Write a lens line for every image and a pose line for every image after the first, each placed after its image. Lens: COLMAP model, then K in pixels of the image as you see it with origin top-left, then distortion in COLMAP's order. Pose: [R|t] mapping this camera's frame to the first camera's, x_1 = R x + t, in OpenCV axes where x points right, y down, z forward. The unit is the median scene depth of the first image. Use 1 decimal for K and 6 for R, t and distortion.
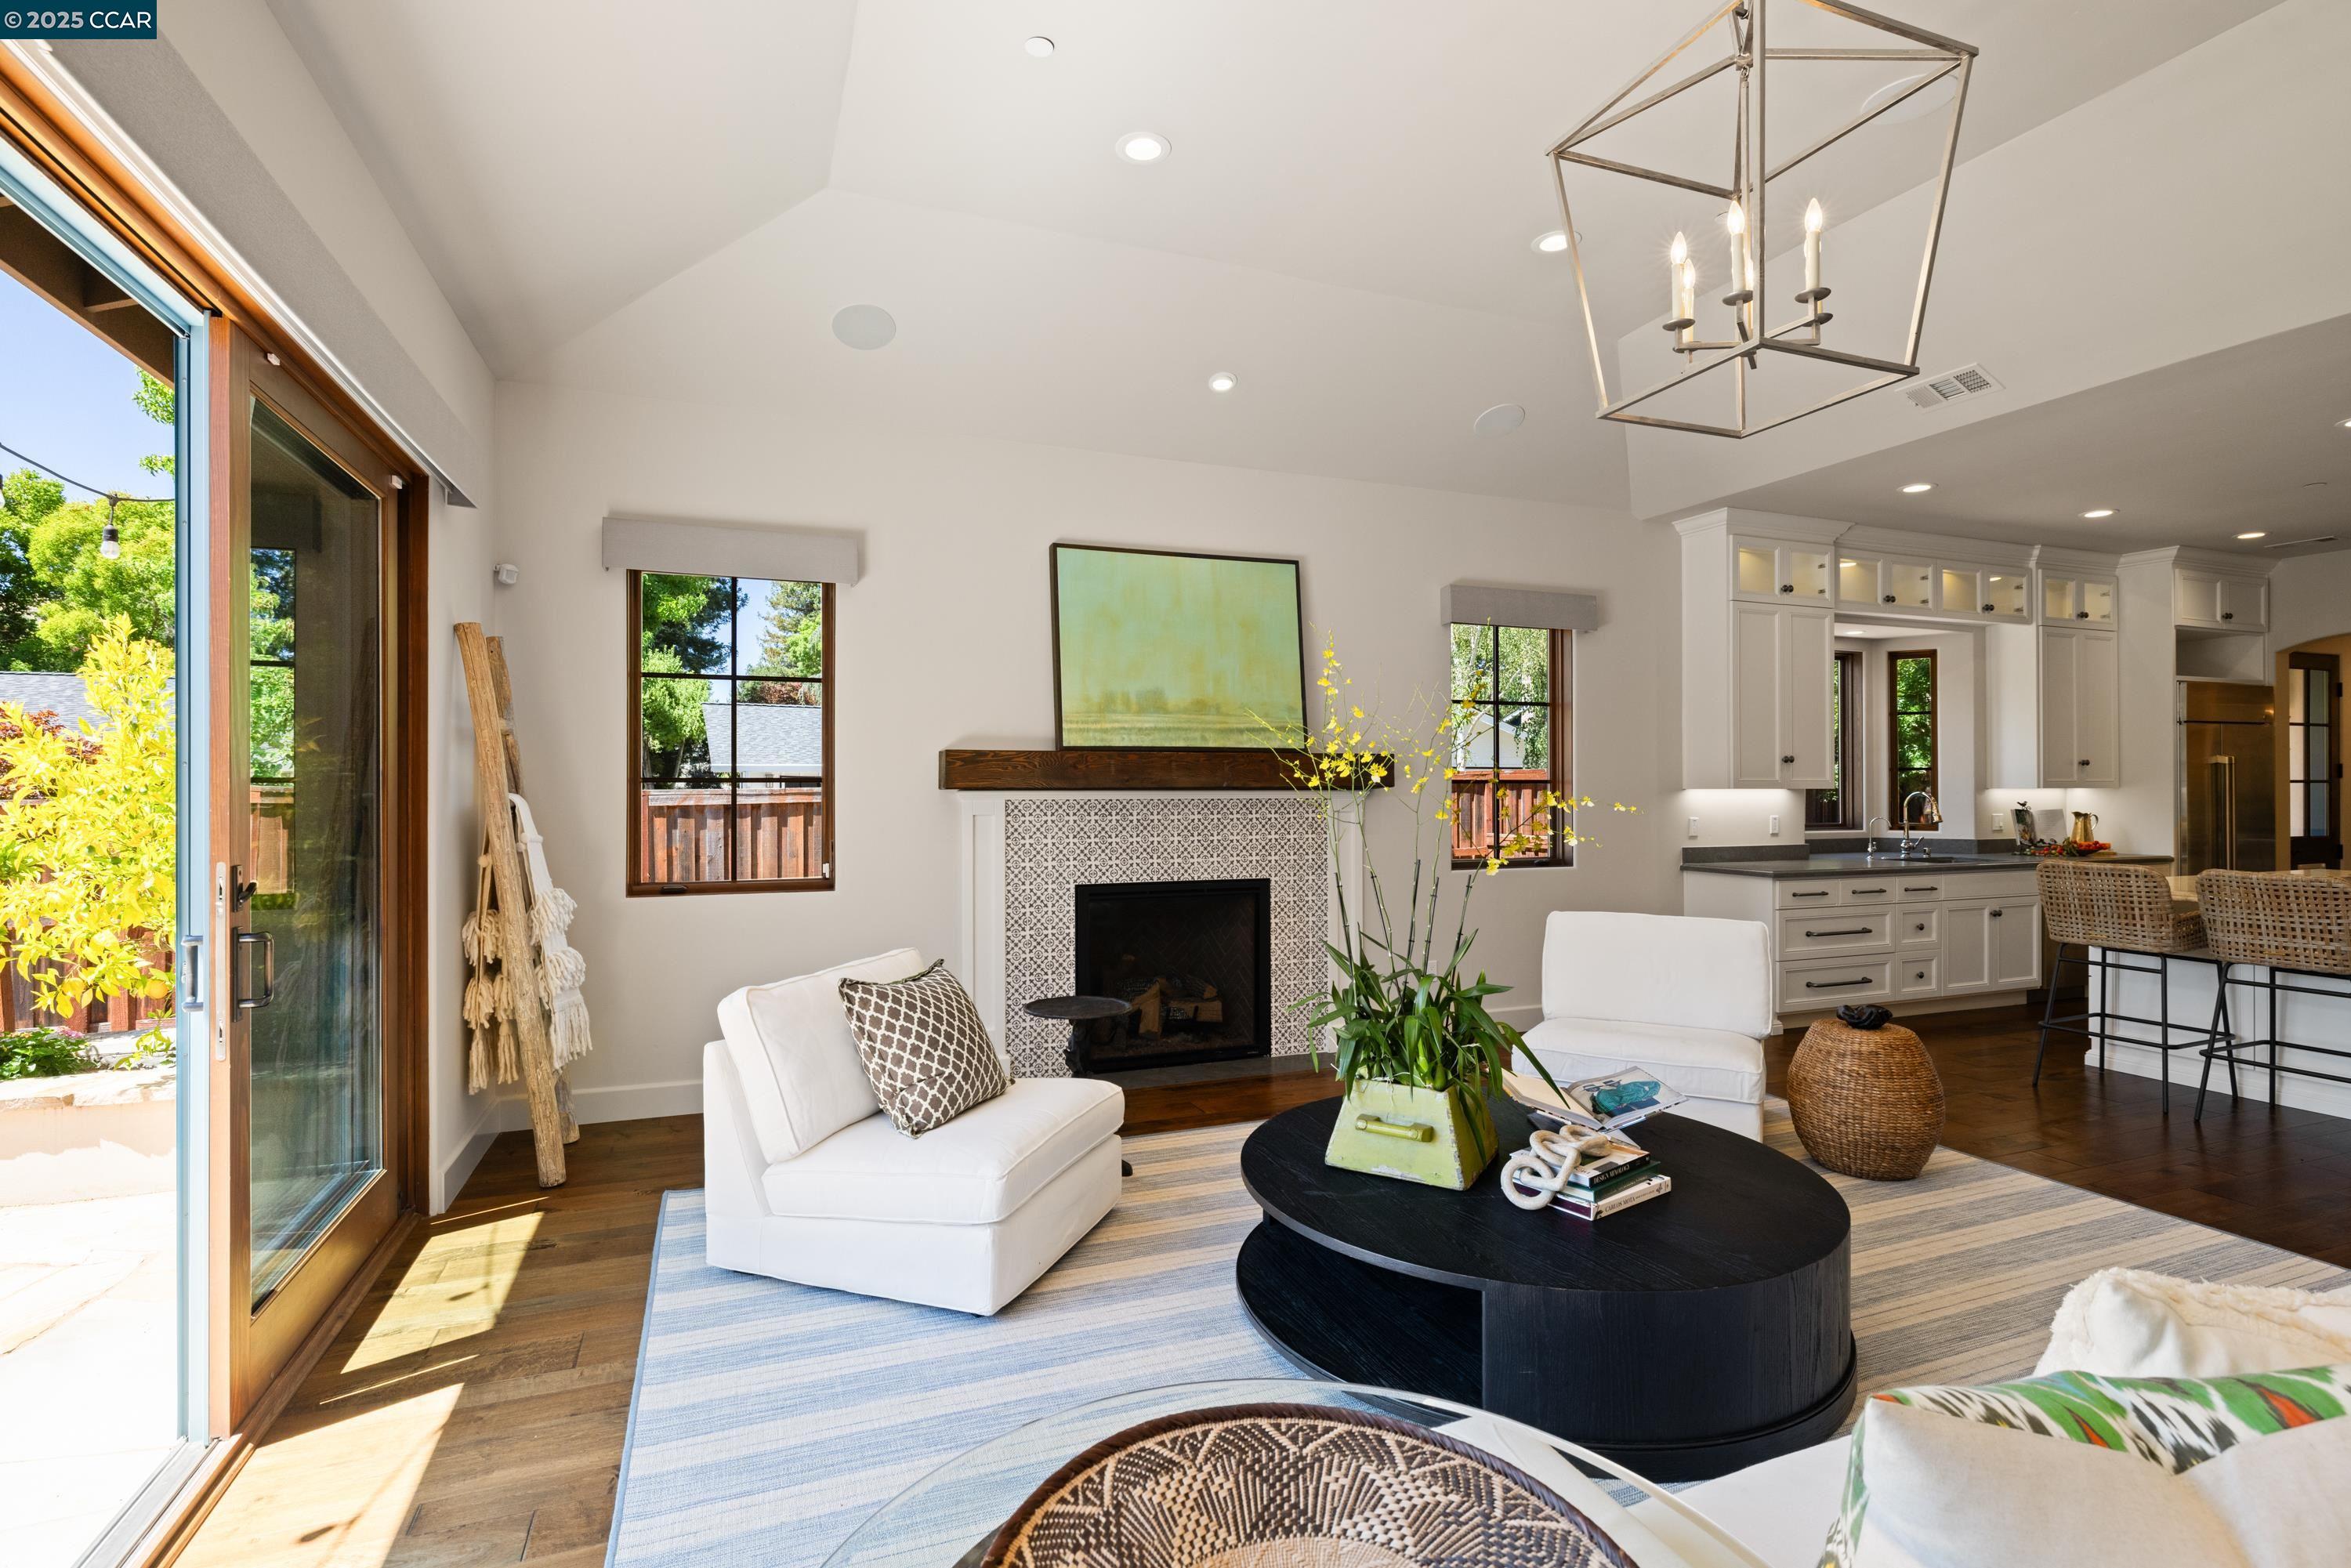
lens RADIAL K [[1099.3, 0, 1160.3], [0, 1099.3, 793.4], [0, 0, 1]] dist [-0.003837, 0.000593]
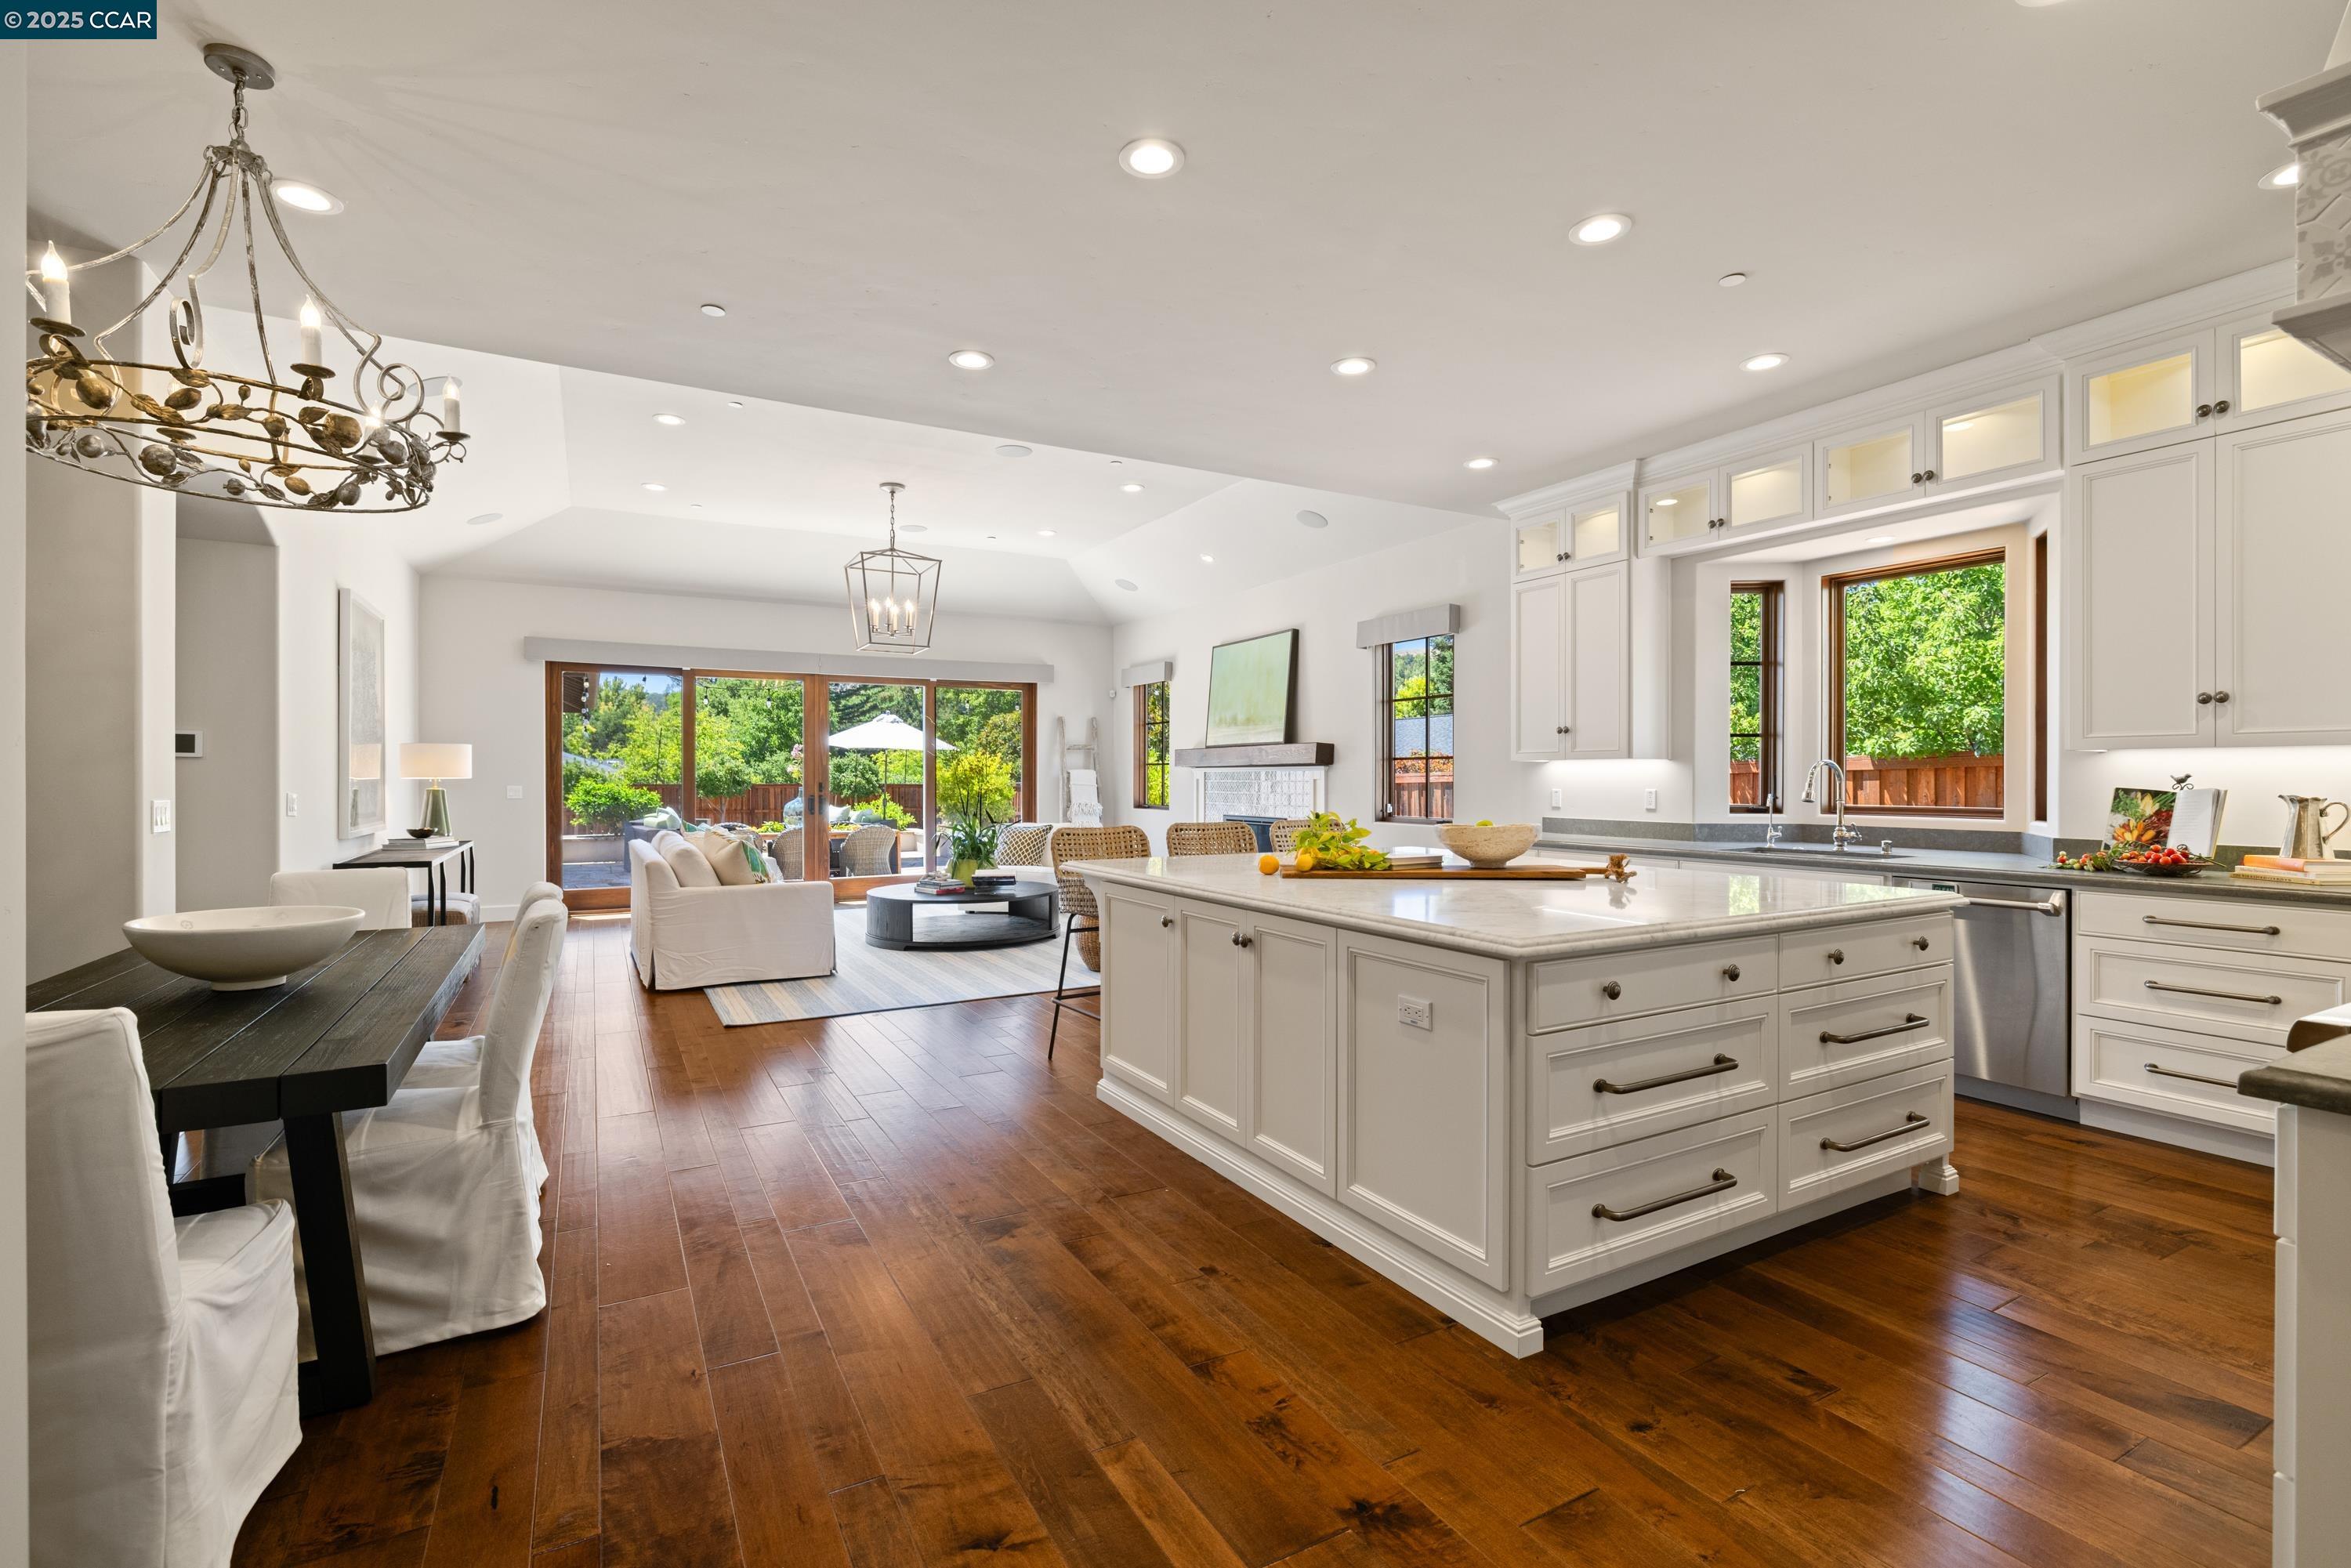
lens RADIAL K [[1043.6, 0, 1170.5], [0, 1043.6, 784.5], [0, 0, 1]] dist [-0.004772, -0.000336]
pose [[0.137816, 0.005489, -0.990443, 1.666593], [-0.005187, 0.999975, 0.004820, 0.016842], [0.990444, 0.004473, 0.137841, 0.600425]]
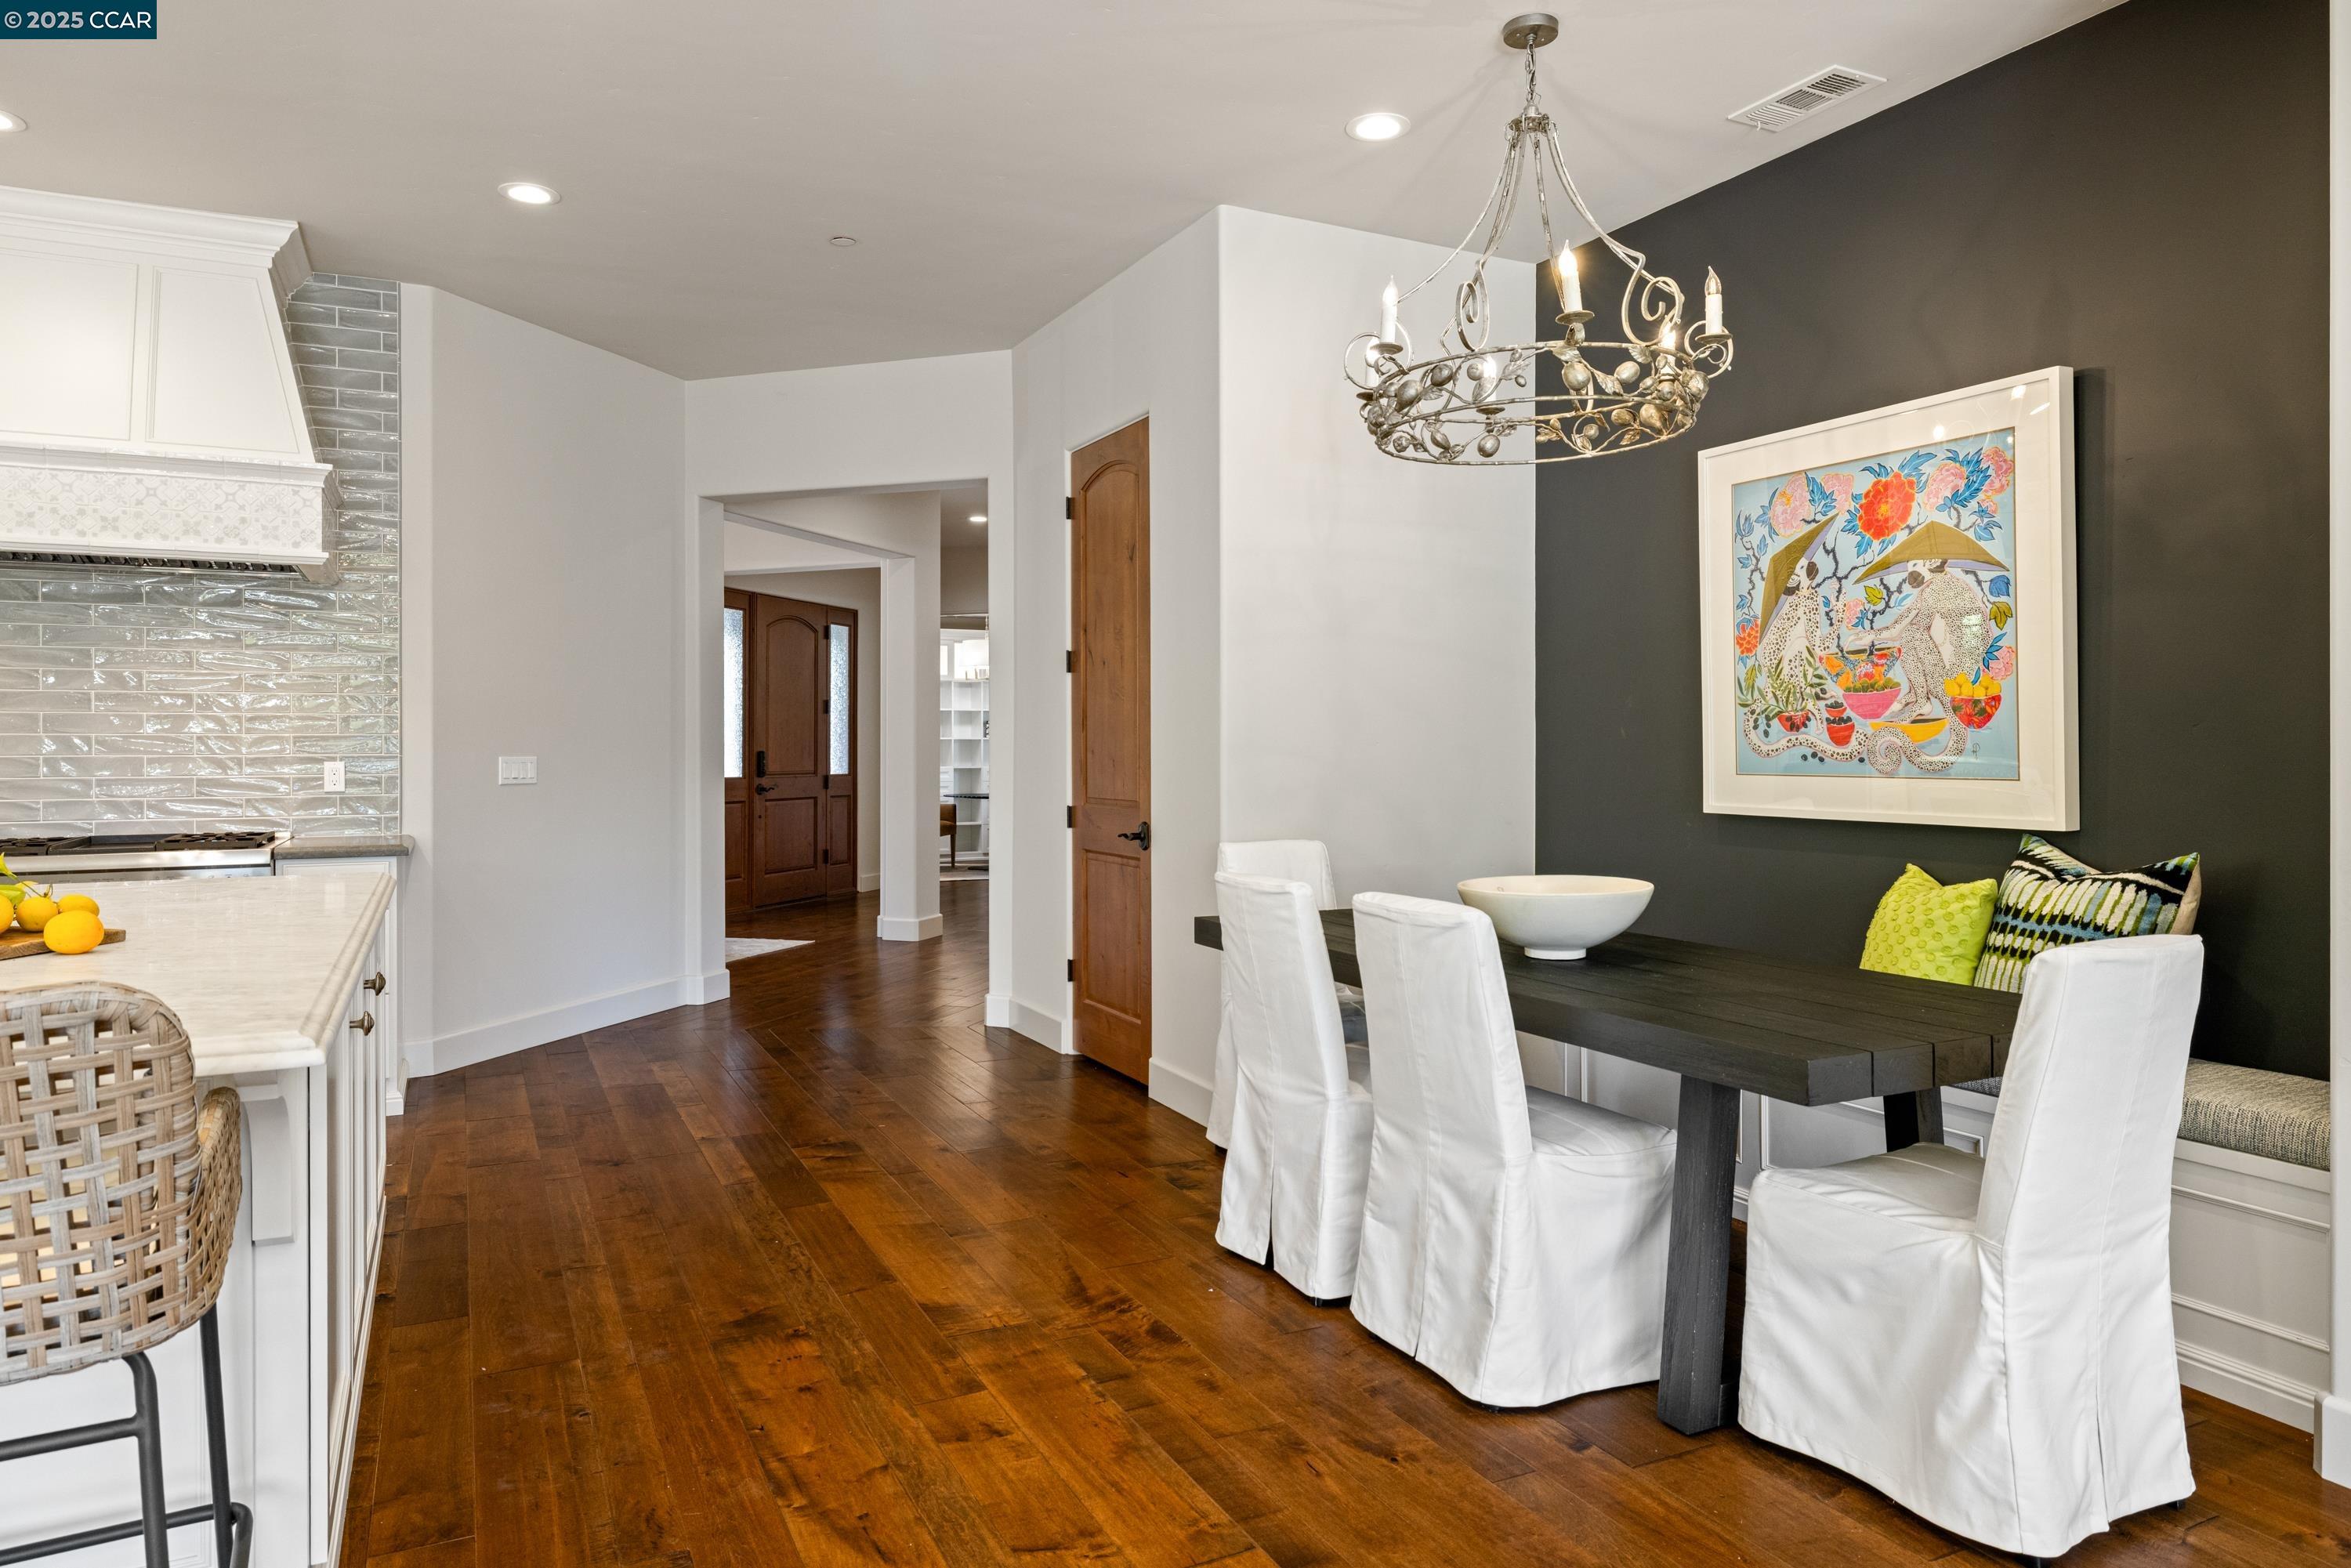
lens RADIAL K [[1454.4, 0, 1164.5], [0, 1454.4, 742.2], [0, 0, 1]] dist [-0.001367, -0.001003]
pose [[-0.083450, 0.003764, 0.996505, 0.574322], [0.006742, 0.999972, -0.003213, 0.020658], [-0.996489, 0.006451, -0.083473, 0.478392]]
